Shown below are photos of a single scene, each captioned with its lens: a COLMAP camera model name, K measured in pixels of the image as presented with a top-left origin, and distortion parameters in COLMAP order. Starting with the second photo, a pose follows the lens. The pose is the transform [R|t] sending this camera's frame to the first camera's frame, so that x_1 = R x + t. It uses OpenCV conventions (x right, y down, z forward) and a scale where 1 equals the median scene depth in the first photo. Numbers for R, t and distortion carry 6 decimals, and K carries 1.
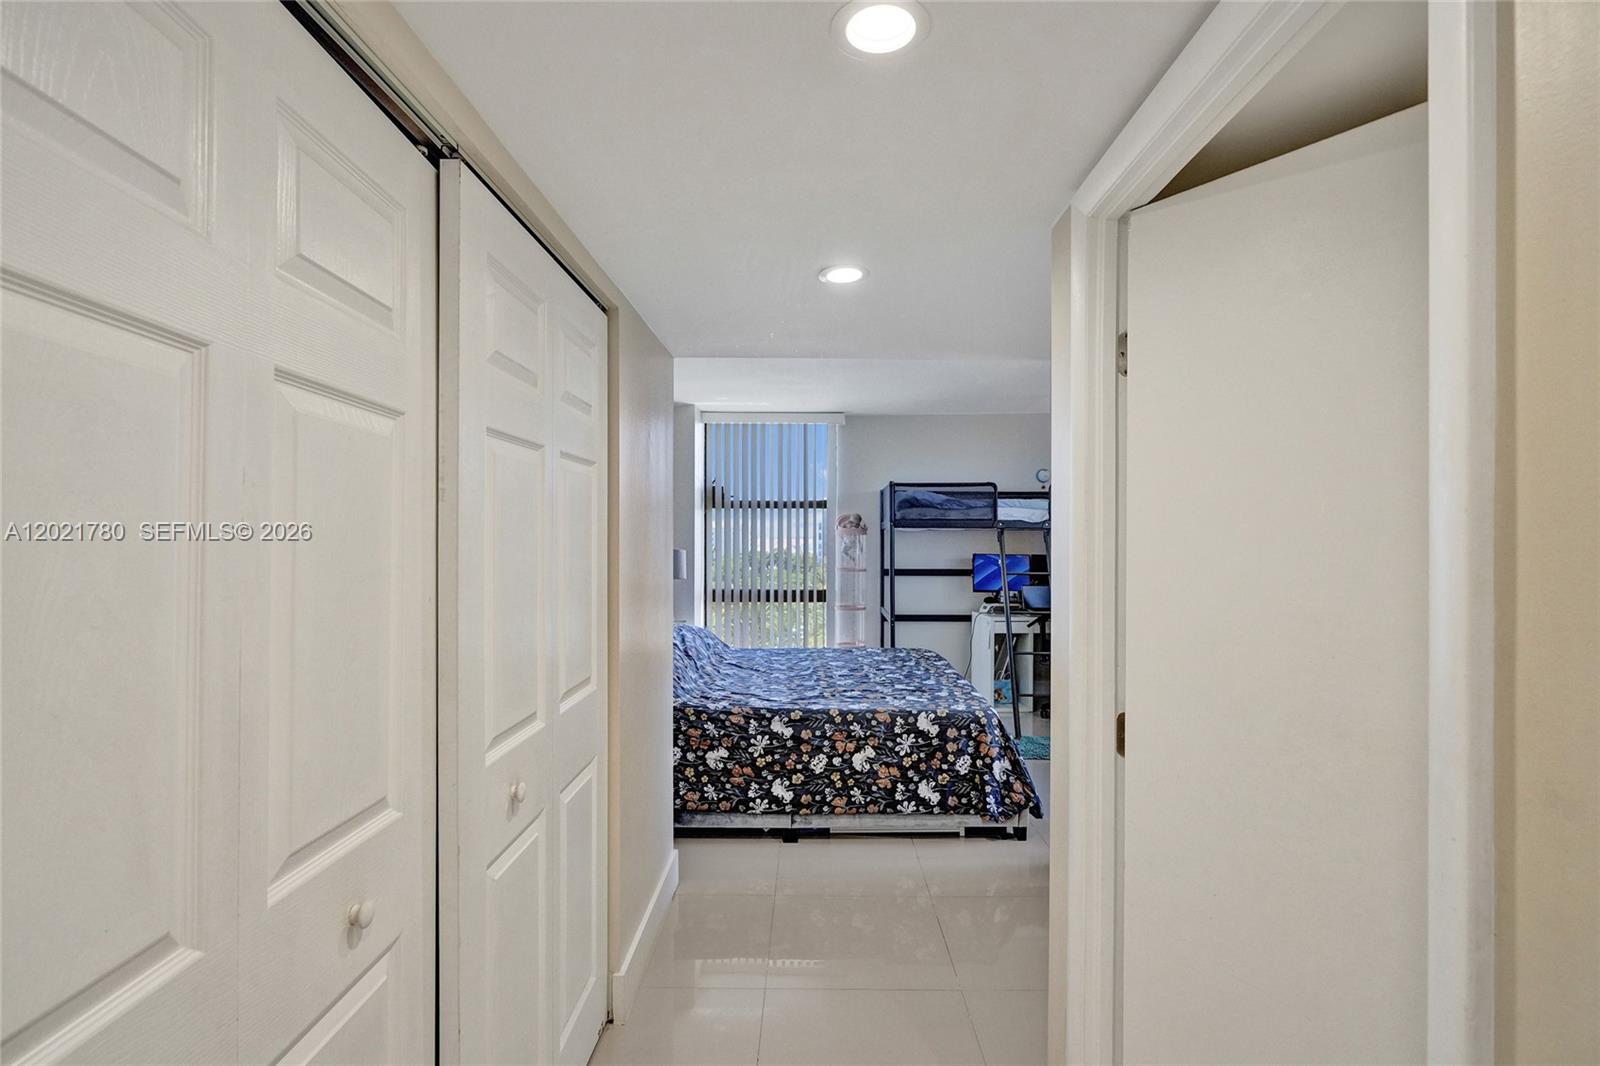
lens RADIAL K [[764.7, 0, 799.8], [0, 764.7, 537.0], [0, 0, 1]] dist [-0.038853, 0.009039]
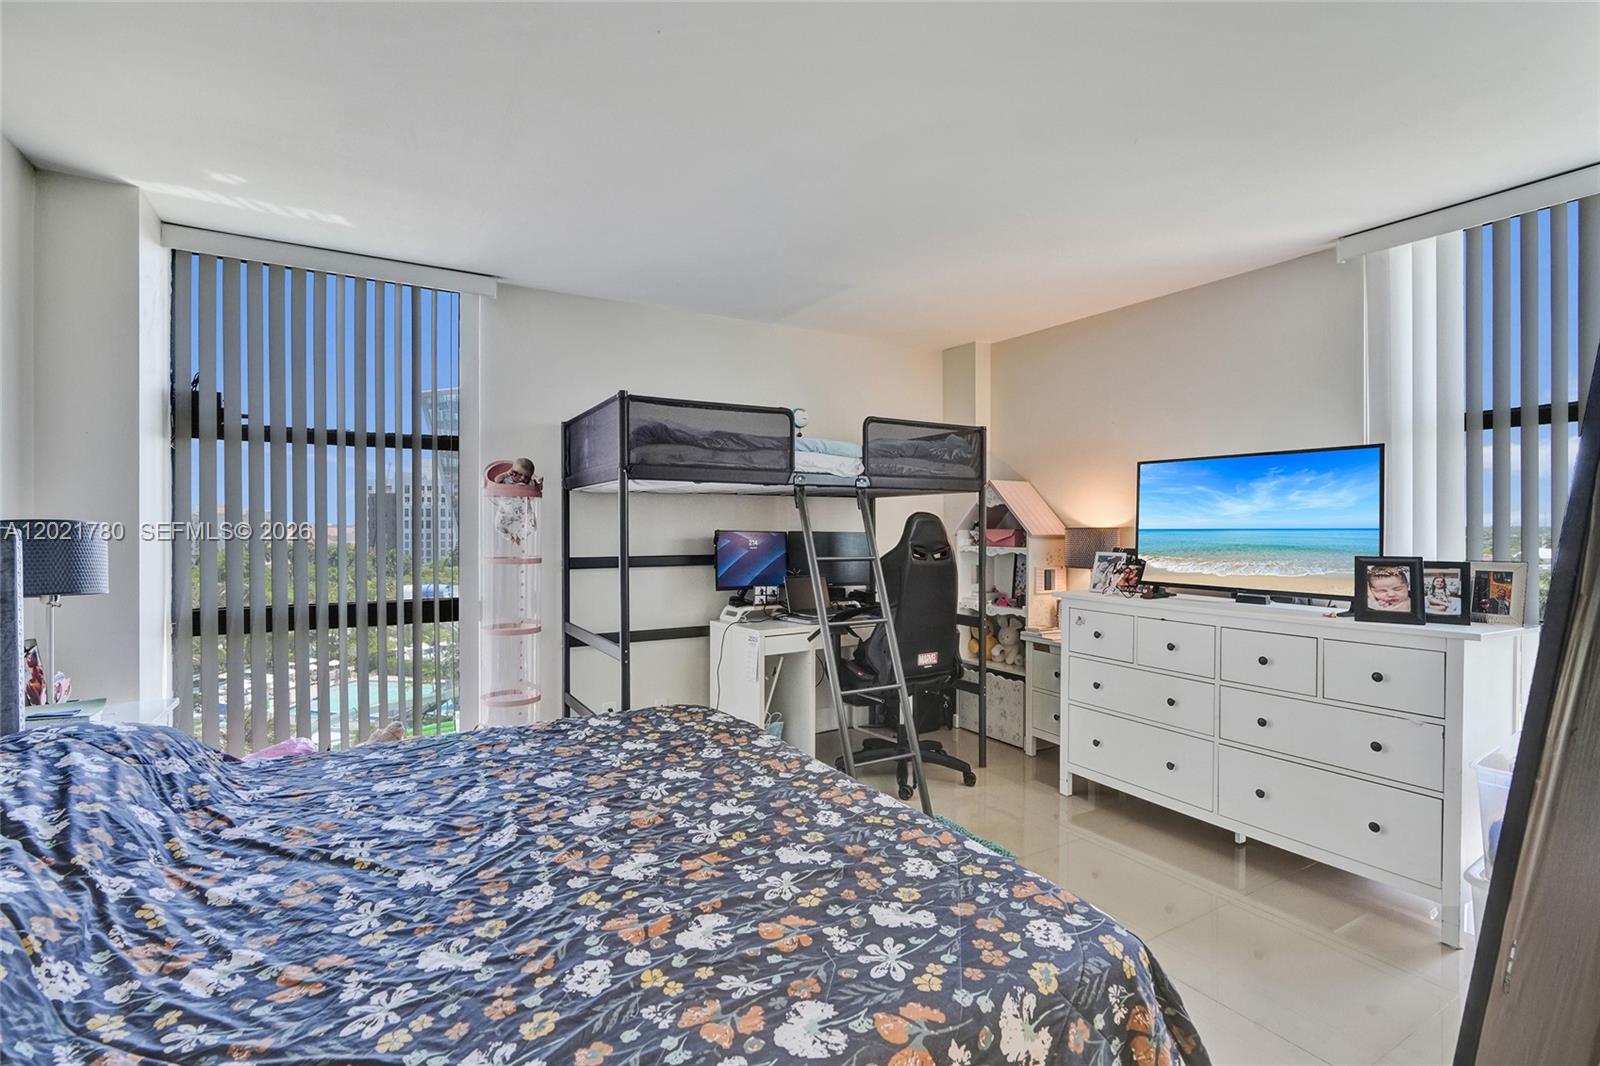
lens RADIAL K [[744.8, 0, 798.6], [0, 744.8, 529.5], [0, 0, 1]] dist [0.002087, -0.000096]
pose [[0.849280, -0.004447, 0.527923, -0.042077], [0.001913, 0.999984, 0.005346, 0.017723], [-0.527939, -0.003530, 0.849275, 0.431754]]
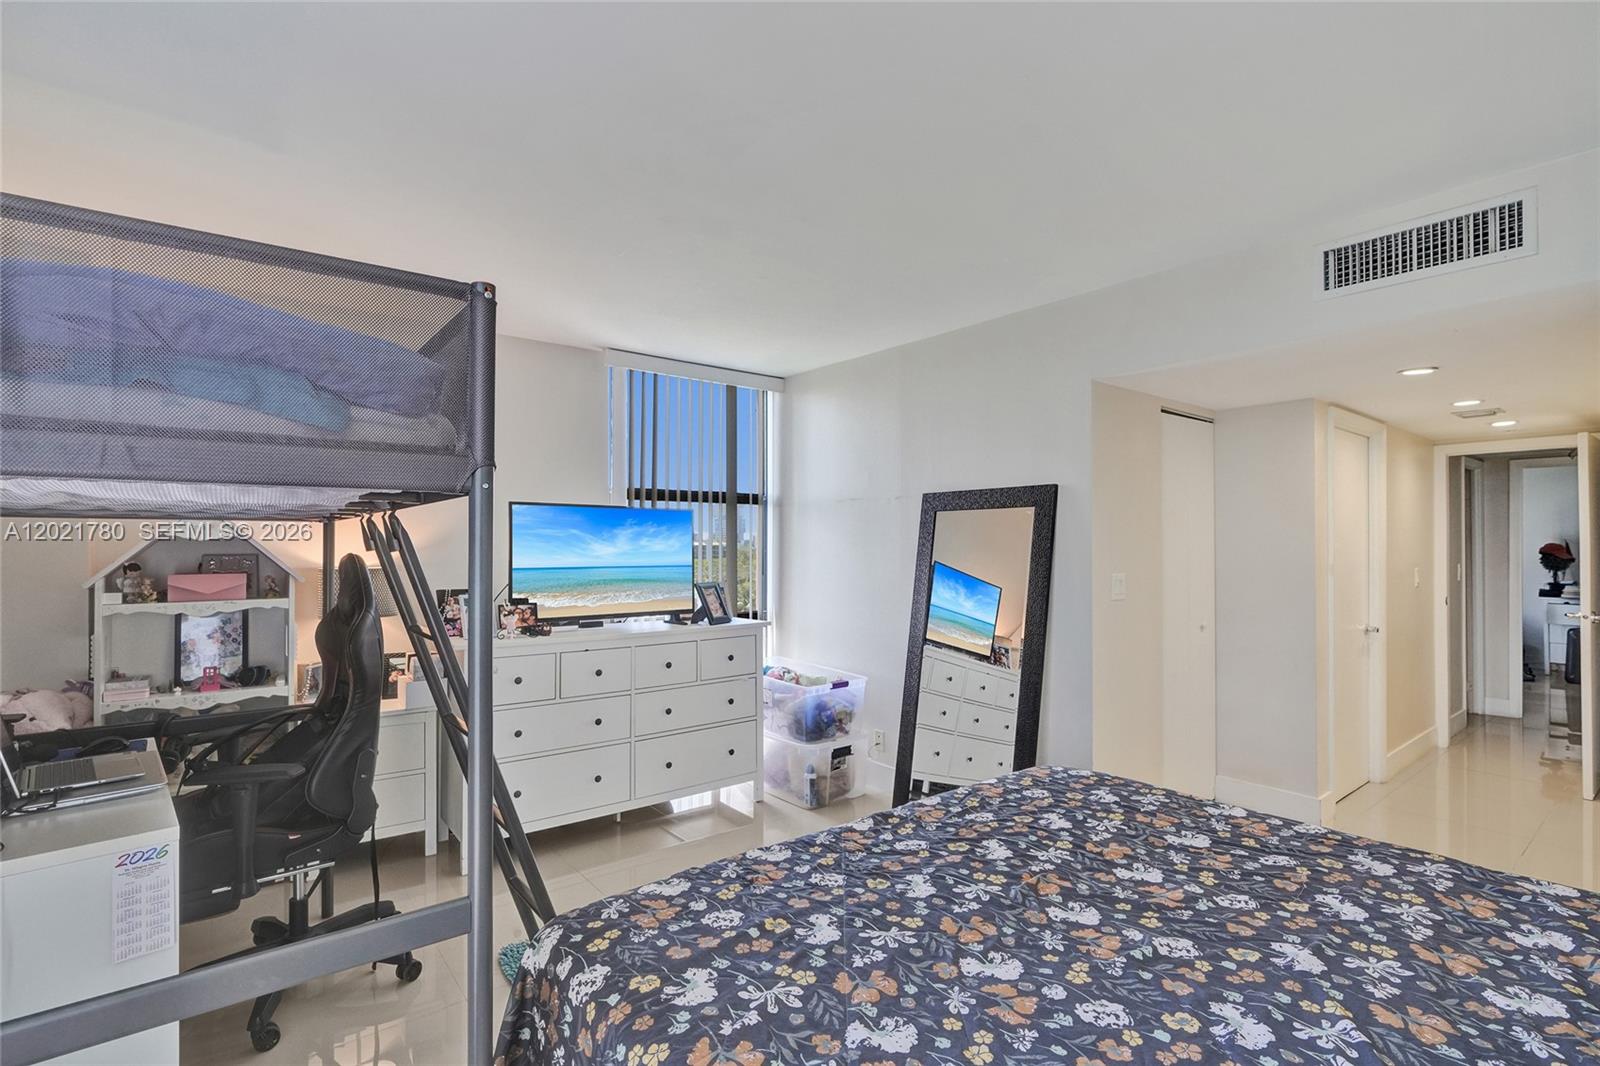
lens RADIAL K [[764.7, 0, 794.4], [0, 764.7, 536.5], [0, 0, 1]] dist [-0.038853, 0.009039]
pose [[-0.647686, 0.011692, 0.761817, -0.074990], [0.000250, 0.999885, -0.015133, 0.011113], [-0.761907, -0.009611, -0.647615, 0.728307]]
